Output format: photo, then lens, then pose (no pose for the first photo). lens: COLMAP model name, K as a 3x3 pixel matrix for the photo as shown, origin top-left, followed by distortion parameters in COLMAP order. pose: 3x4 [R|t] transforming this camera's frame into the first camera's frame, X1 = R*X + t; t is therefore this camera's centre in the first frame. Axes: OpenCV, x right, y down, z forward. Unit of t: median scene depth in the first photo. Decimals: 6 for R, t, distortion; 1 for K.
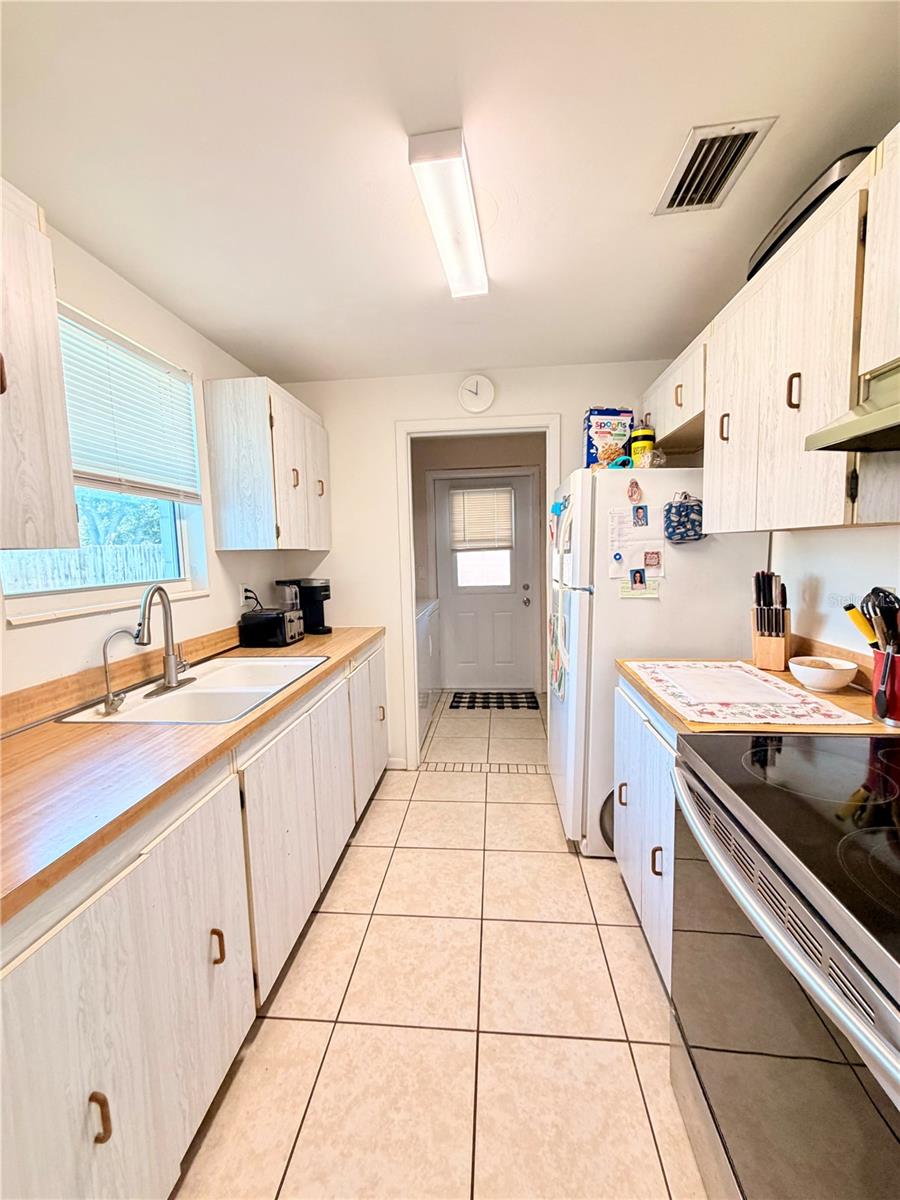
lens RADIAL K [[481.6, 0, 454.1], [0, 481.6, 596.5], [0, 0, 1]] dist [0.001621, -0.000142]
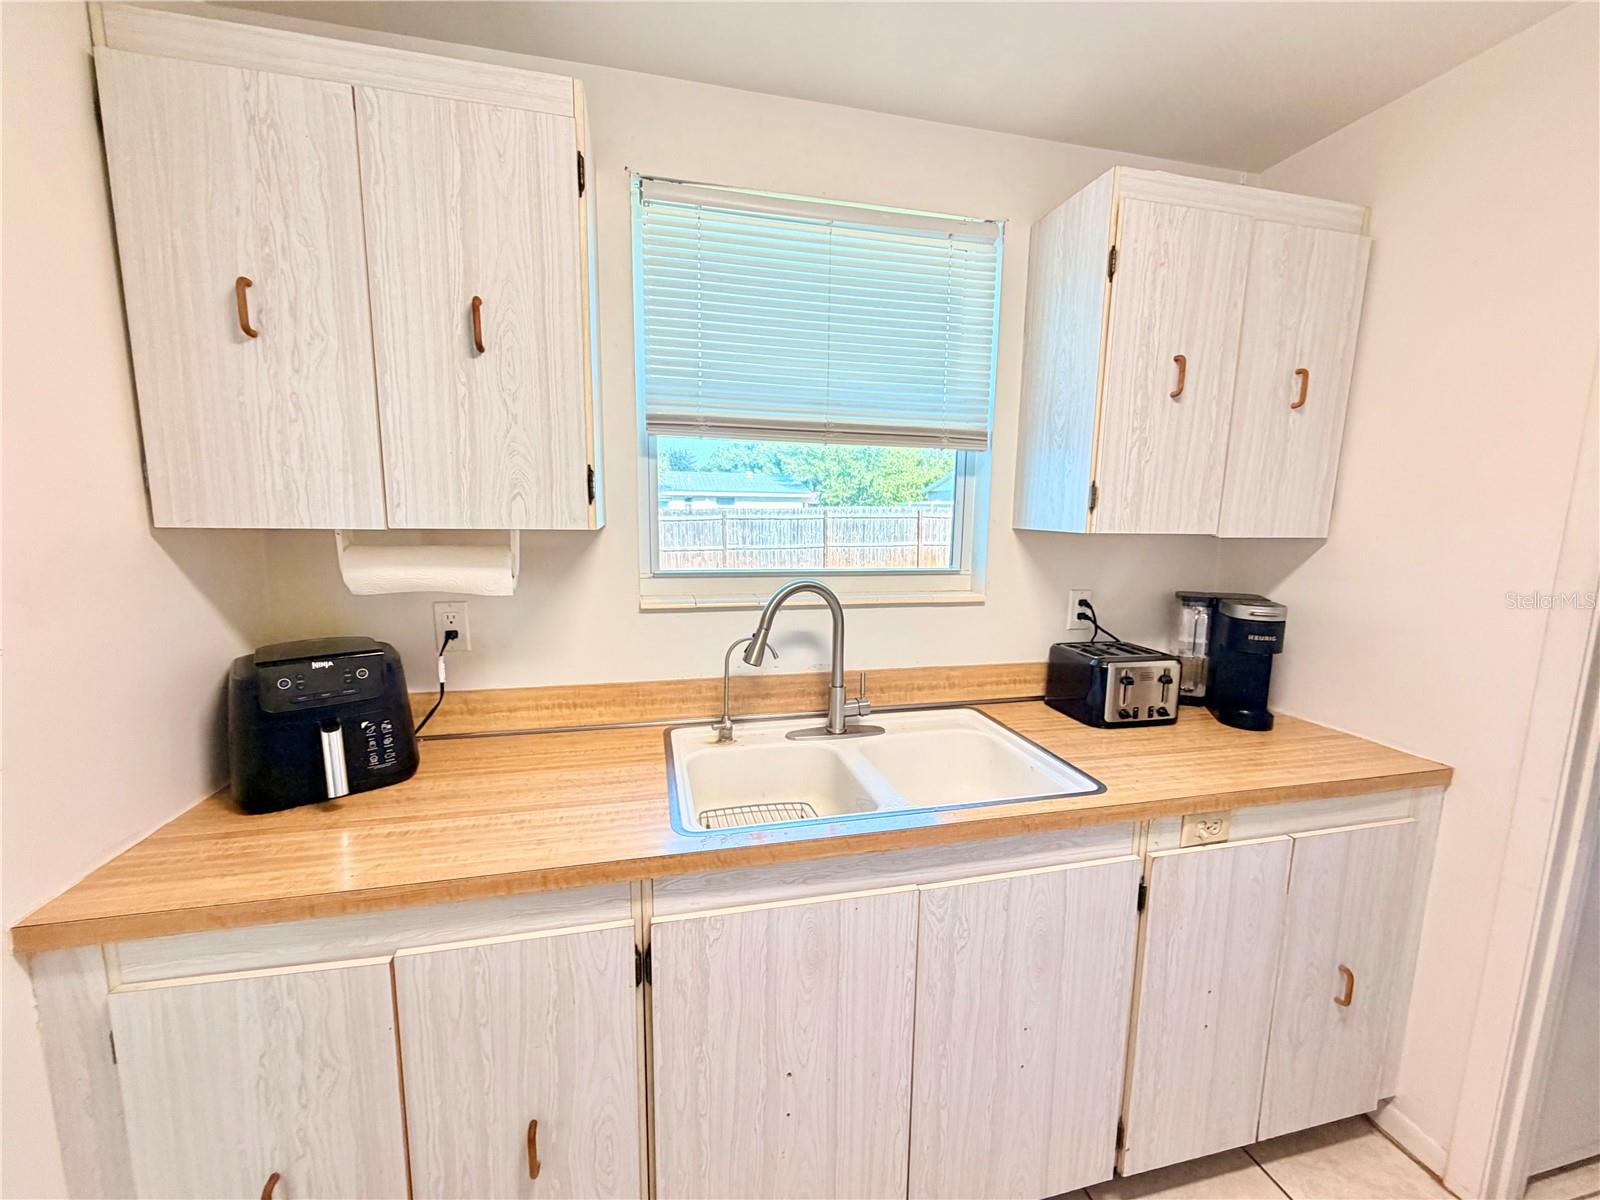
lens RADIAL K [[642.1, 0, 799.5], [0, 642.1, 599.2], [0, 0, 1]] dist [0.001621, -0.000142]
pose [[0.316107, 0.164559, -0.934343, 0.172720], [-0.113209, 0.984348, 0.135065, -0.093329], [0.941945, 0.063081, 0.329788, 0.546984]]
